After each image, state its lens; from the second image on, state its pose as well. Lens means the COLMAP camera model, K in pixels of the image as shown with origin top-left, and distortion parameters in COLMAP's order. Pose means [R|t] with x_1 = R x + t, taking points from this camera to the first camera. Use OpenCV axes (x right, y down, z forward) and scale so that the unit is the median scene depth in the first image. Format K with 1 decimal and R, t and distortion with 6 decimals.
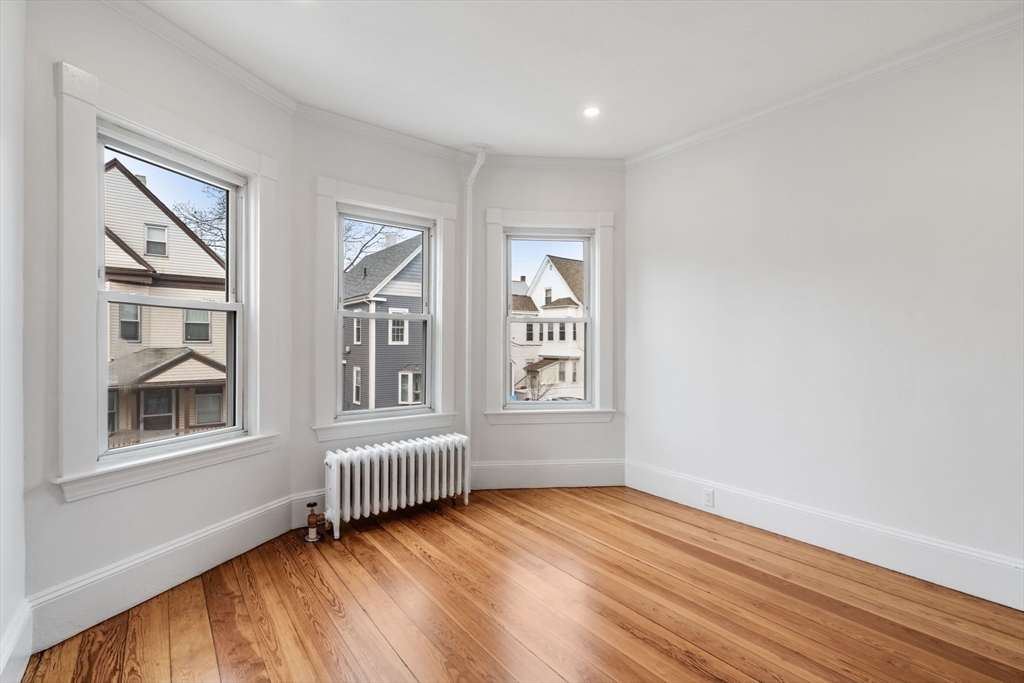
lens RADIAL K [[463.0, 0, 515.1], [0, 463.0, 346.2], [0, 0, 1]] dist [-0.000989, 0.000425]
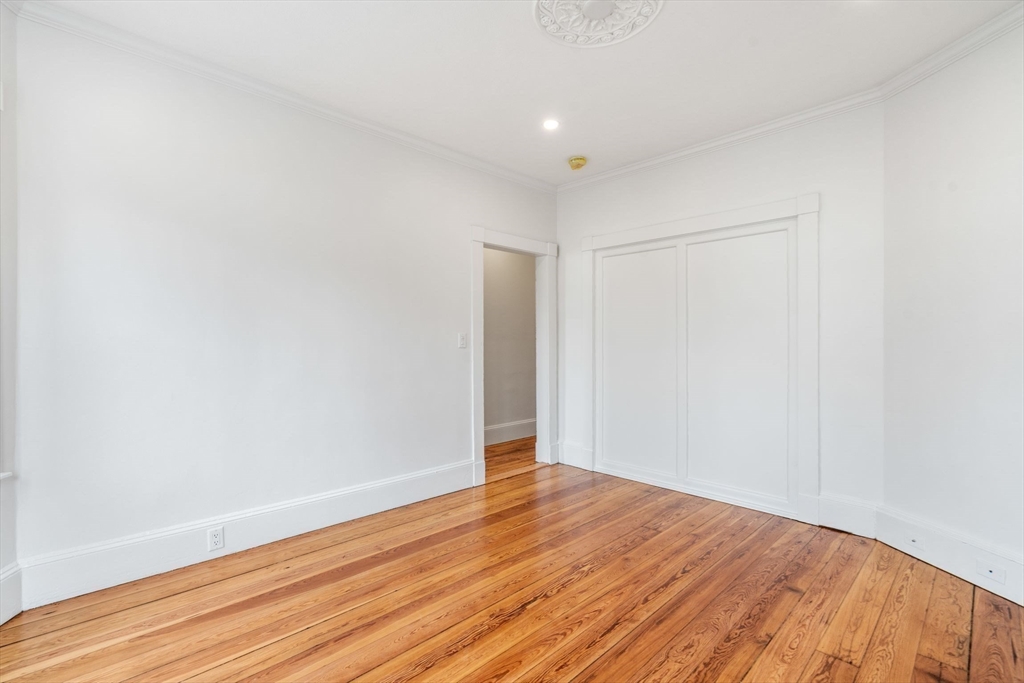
lens RADIAL K [[461.5, 0, 508.8], [0, 461.5, 343.0], [0, 0, 1]] dist [-0.001338, -0.000006]
pose [[-0.109507, -0.009058, 0.993945, -0.435614], [0.007495, 0.999923, 0.009939, -0.008810], [-0.993958, 0.008538, -0.109431, 0.630066]]
